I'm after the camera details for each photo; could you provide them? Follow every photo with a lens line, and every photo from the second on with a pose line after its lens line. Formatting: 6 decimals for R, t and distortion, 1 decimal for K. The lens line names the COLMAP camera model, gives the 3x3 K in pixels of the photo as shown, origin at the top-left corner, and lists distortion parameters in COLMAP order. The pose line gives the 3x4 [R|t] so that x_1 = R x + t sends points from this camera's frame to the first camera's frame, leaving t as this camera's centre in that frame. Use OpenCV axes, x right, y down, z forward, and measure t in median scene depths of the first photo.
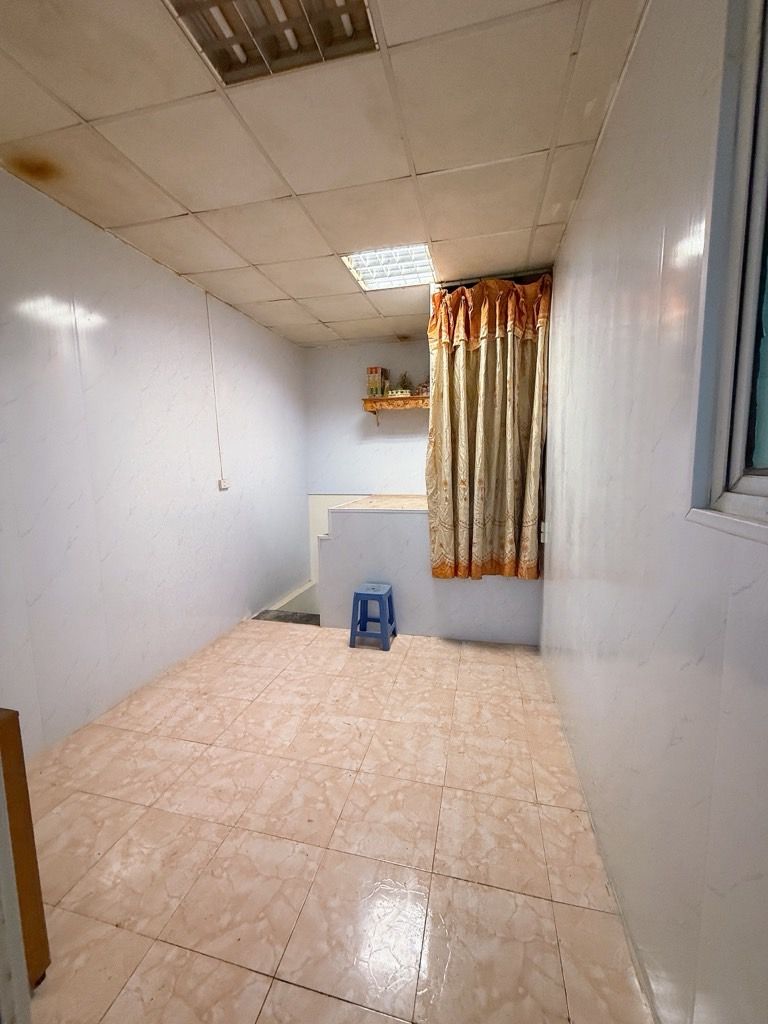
lens RADIAL K [[408.2, 0, 384.0], [0, 408.2, 512.0], [0, 0, 1]] dist [-0.000897, 0.000578]
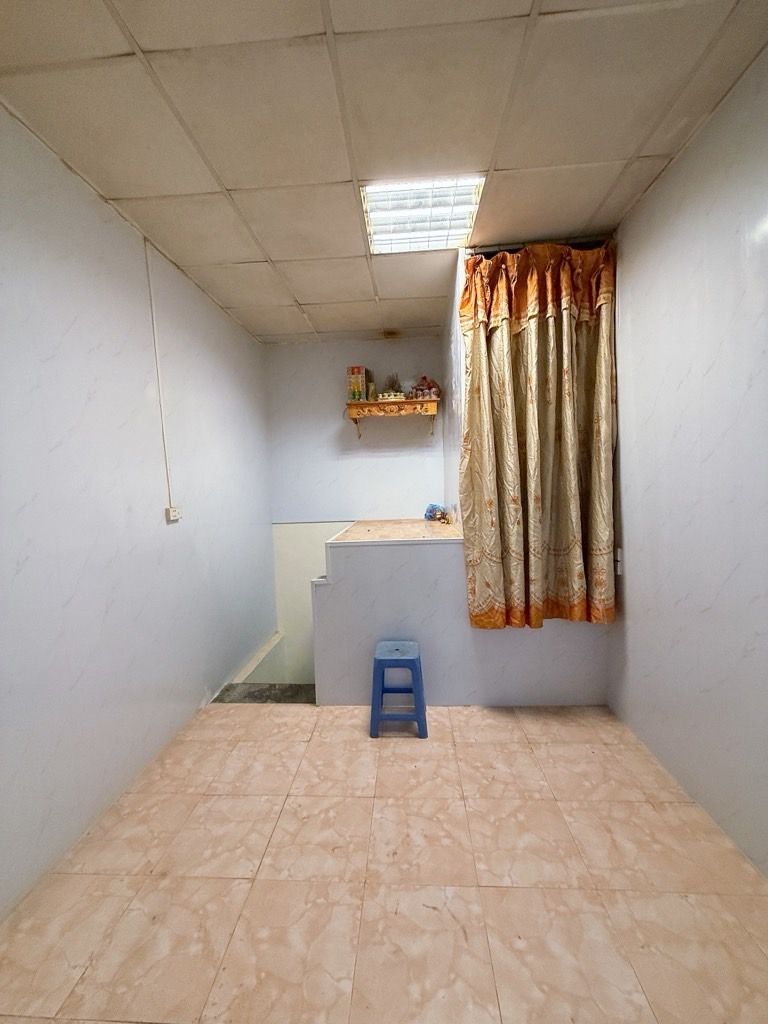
lens RADIAL K [[408.2, 0, 384.0], [0, 408.2, 512.0], [0, 0, 1]] dist [-0.000897, 0.000578]
pose [[0.984035, -0.033171, 0.174859, -0.181030], [0.043421, 0.997535, -0.055119, -0.020175], [-0.172600, 0.061831, 0.983049, 0.290382]]
